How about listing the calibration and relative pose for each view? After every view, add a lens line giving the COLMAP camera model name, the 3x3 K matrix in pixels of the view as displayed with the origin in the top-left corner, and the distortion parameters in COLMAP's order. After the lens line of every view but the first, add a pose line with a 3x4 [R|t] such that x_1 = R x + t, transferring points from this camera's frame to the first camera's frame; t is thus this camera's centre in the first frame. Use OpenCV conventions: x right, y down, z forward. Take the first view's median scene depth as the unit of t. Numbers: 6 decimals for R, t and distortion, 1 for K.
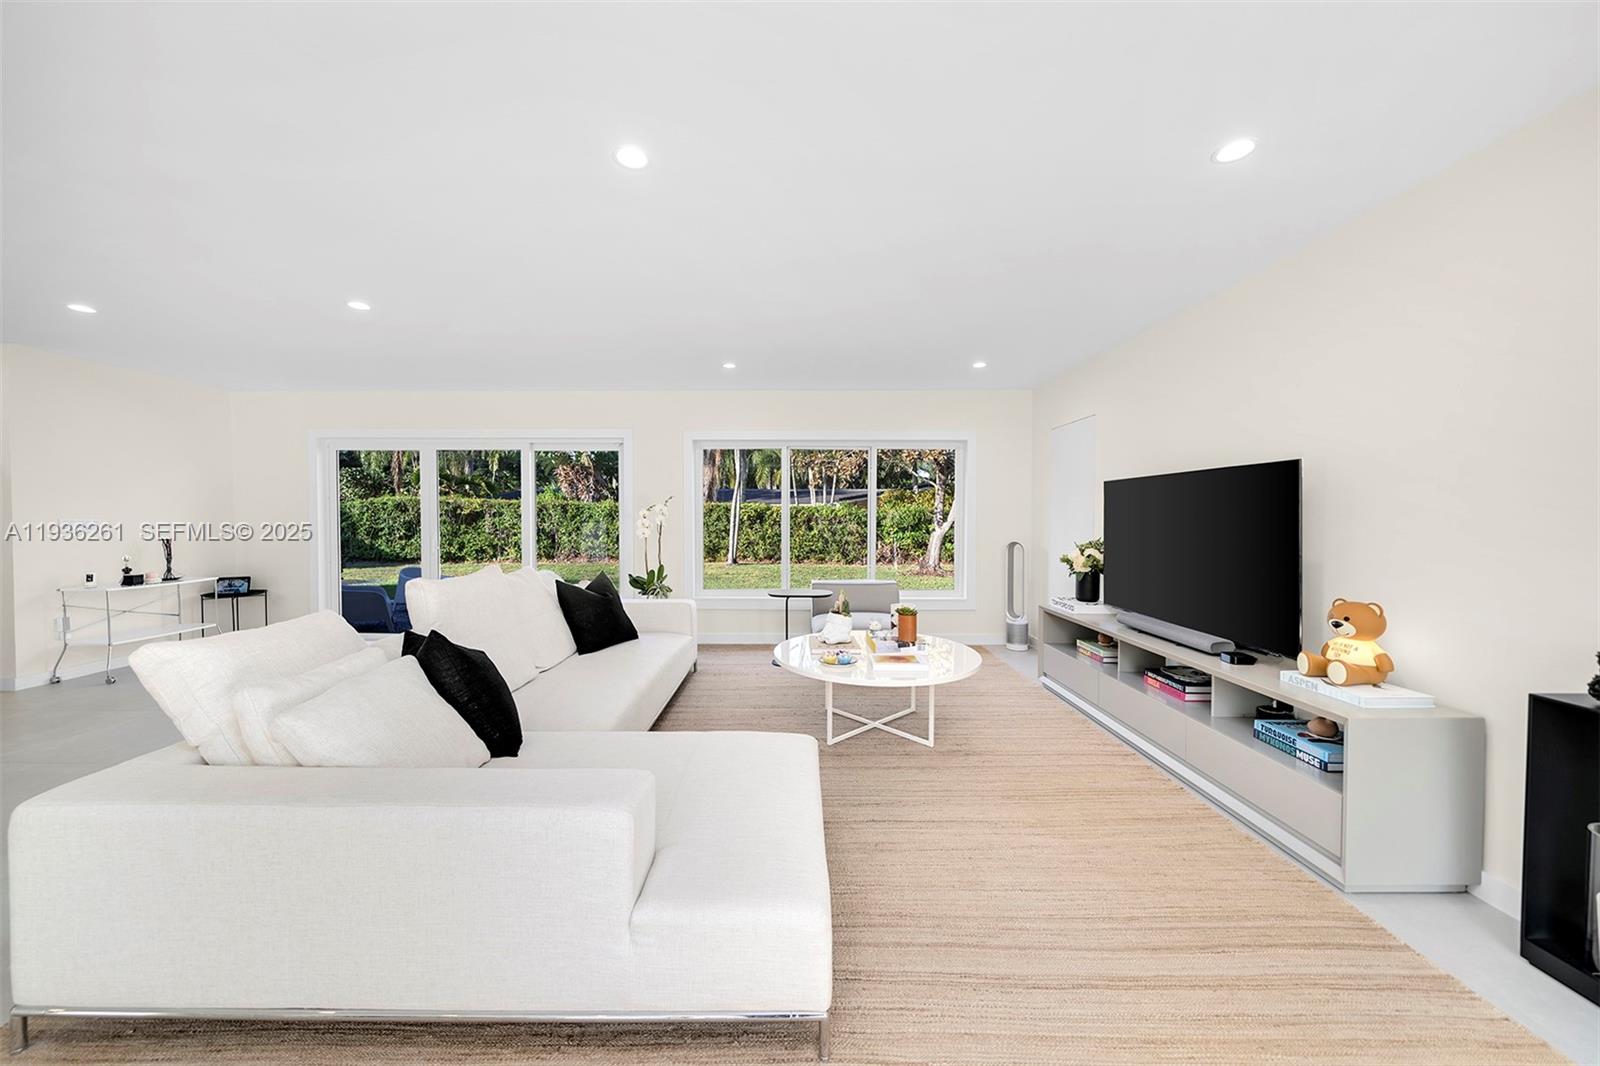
lens RADIAL K [[561.2, 0, 797.0], [0, 561.2, 529.2], [0, 0, 1]] dist [-0.000723, -0.000009]
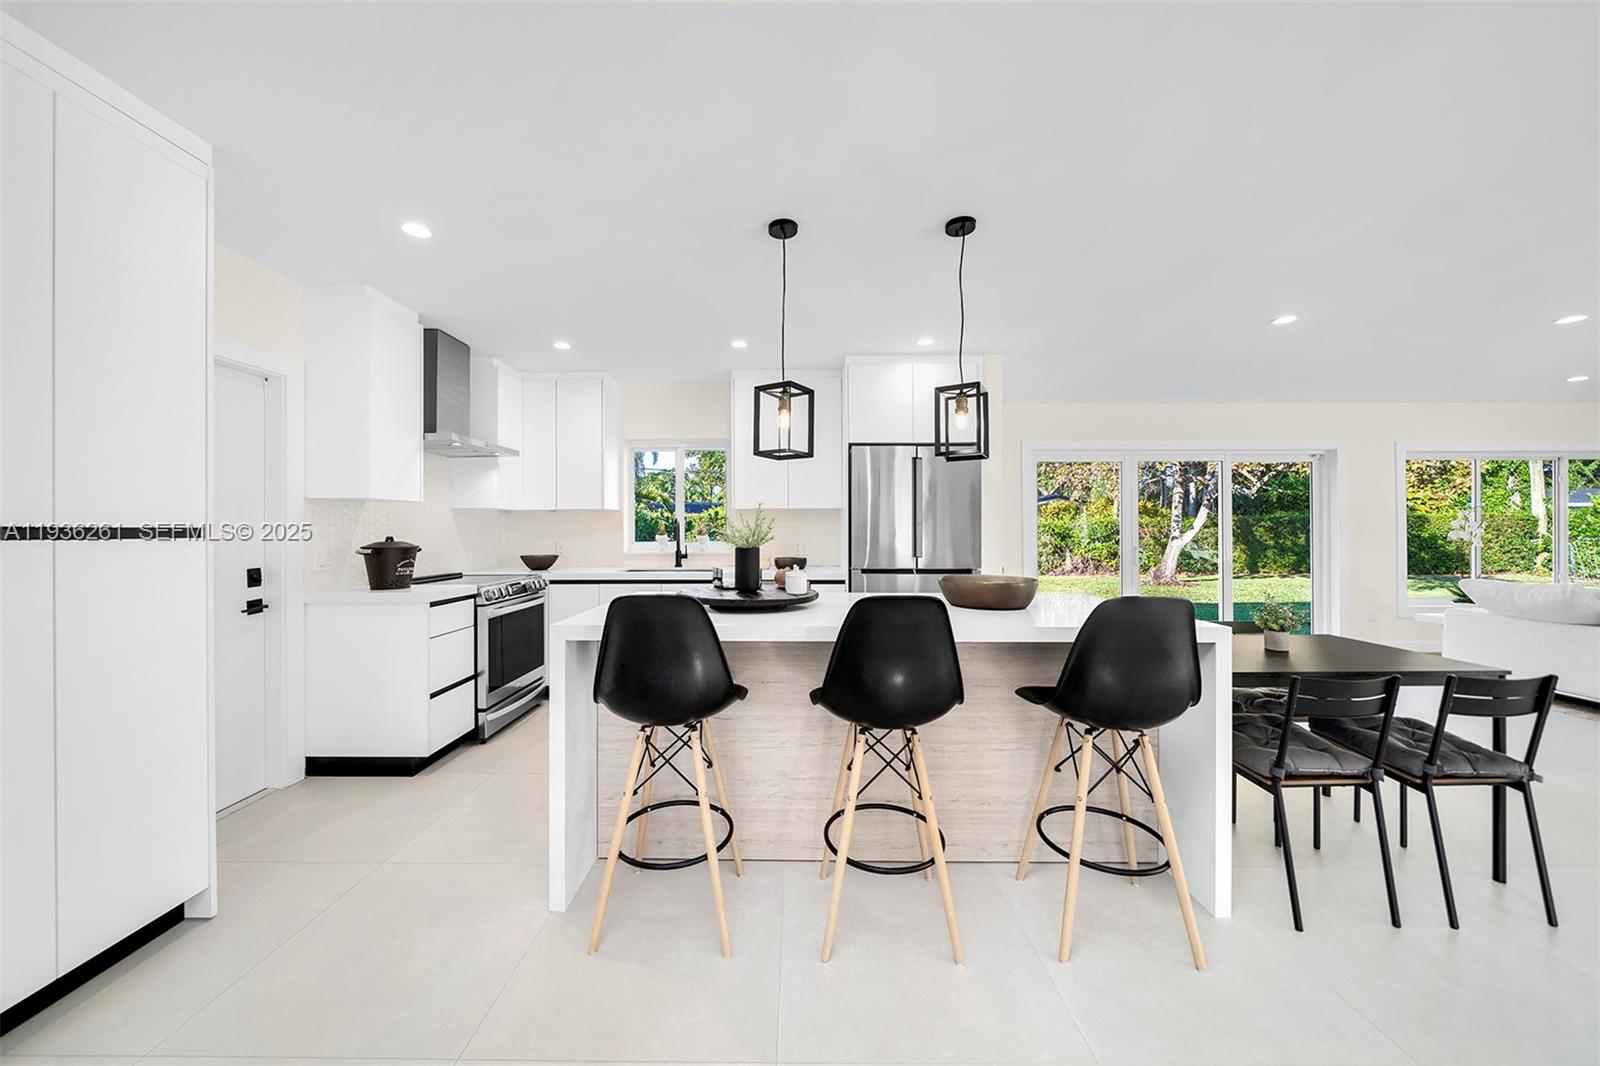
lens RADIAL K [[561.2, 0, 797.0], [0, 561.2, 529.2], [0, 0, 1]] dist [-0.000723, -0.000009]
pose [[0.999767, -0.006692, -0.020511, -0.325118], [0.006096, 0.999561, -0.028983, 0.006365], [0.020696, 0.028851, 0.999369, -0.017988]]
